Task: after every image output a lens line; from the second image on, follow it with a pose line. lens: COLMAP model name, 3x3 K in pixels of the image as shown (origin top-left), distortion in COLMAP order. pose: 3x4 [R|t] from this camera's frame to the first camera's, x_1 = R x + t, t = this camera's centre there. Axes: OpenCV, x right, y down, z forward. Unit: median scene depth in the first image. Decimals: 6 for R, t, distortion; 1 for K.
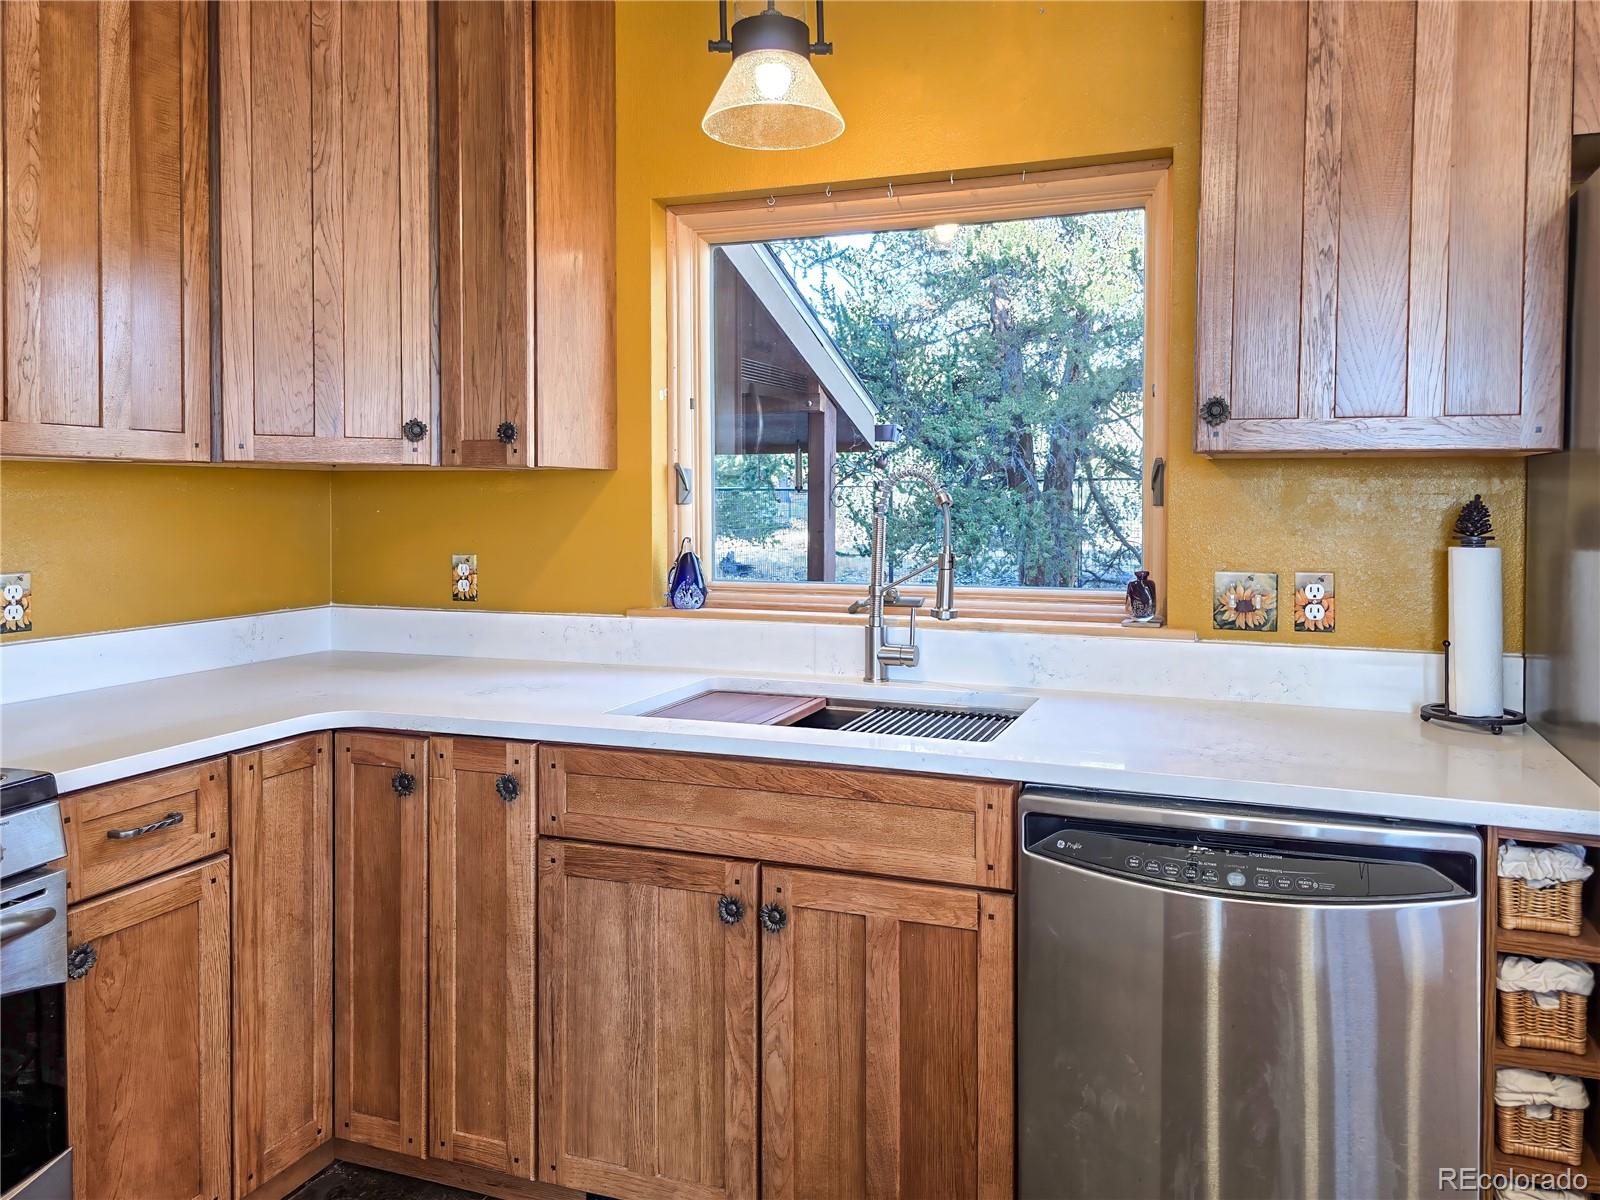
lens RADIAL K [[1140.0, 0, 859.2], [0, 1140.0, 531.3], [0, 0, 1]] dist [0.024472, -0.006003]
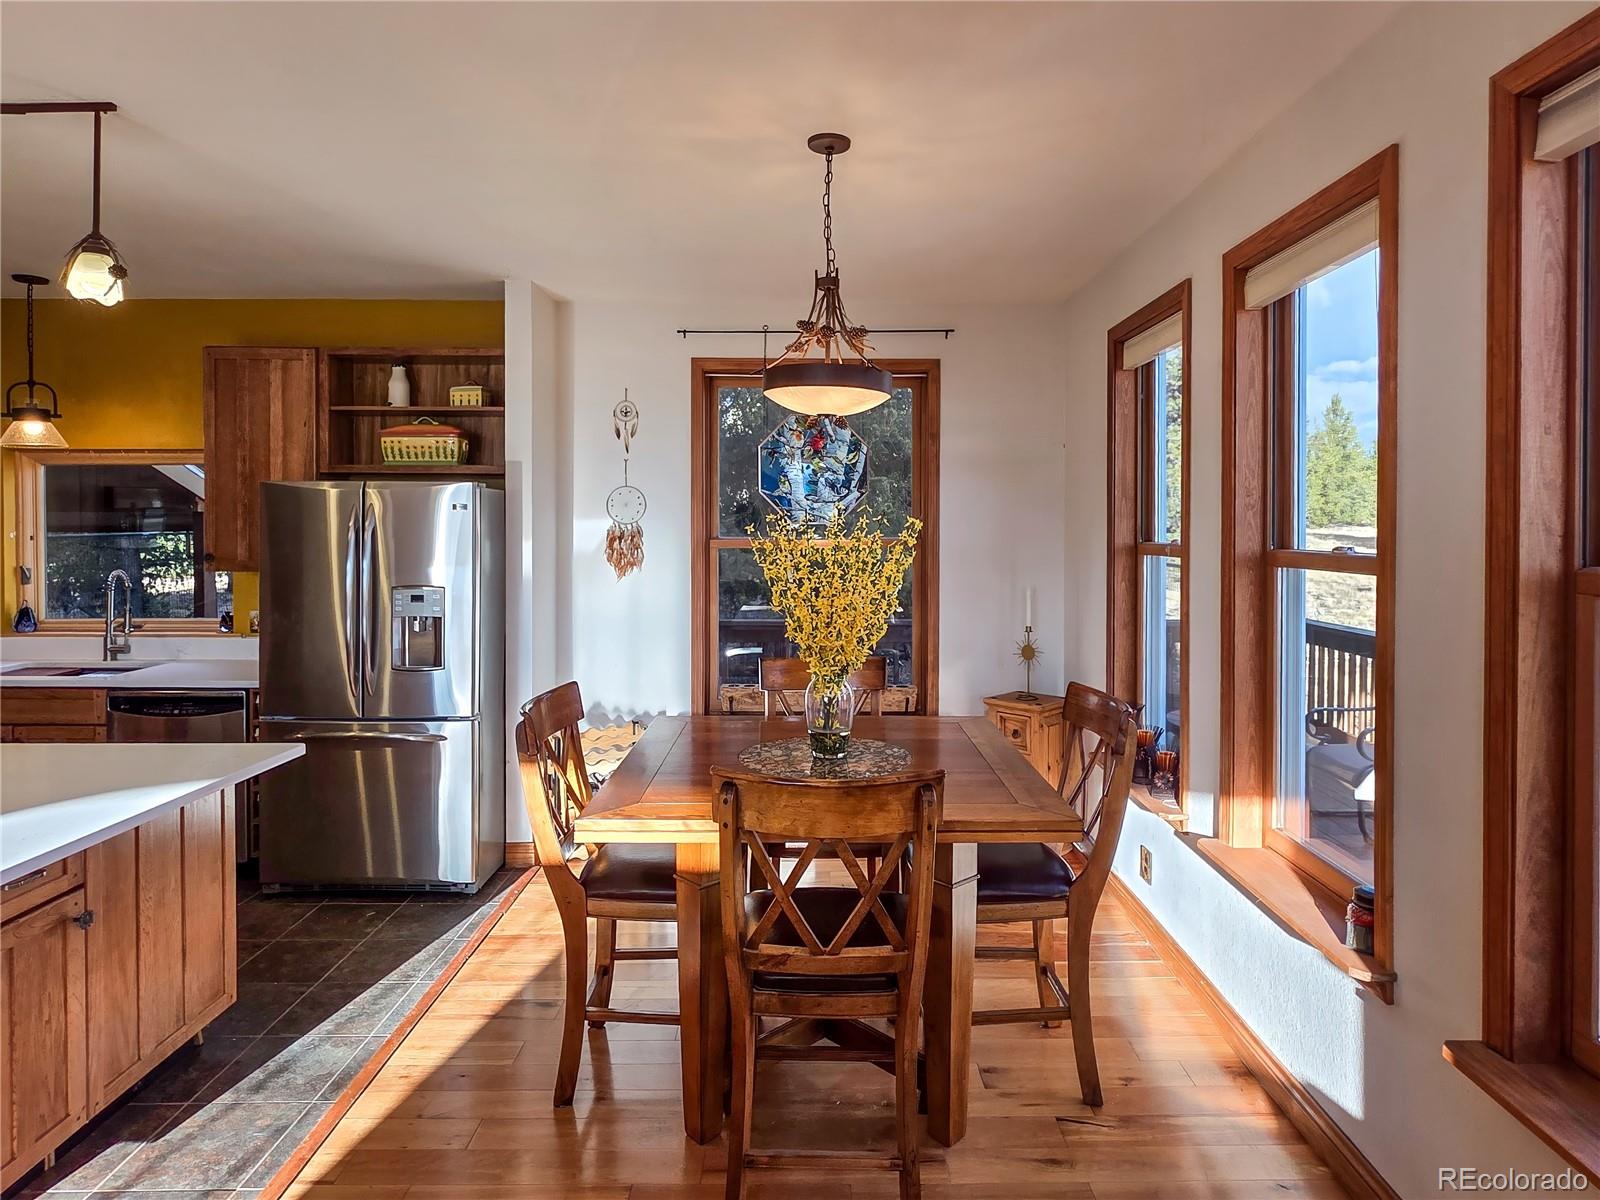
lens RADIAL K [[950.8, 0, 801.7], [0, 950.8, 540.8], [0, 0, 1]] dist [0.005454, 0.001030]
pose [[0.943031, -0.006207, 0.332646, 0.727961], [0.008878, 0.999939, -0.006511, -0.093903], [-0.332585, 0.009093, 0.943029, -1.393433]]
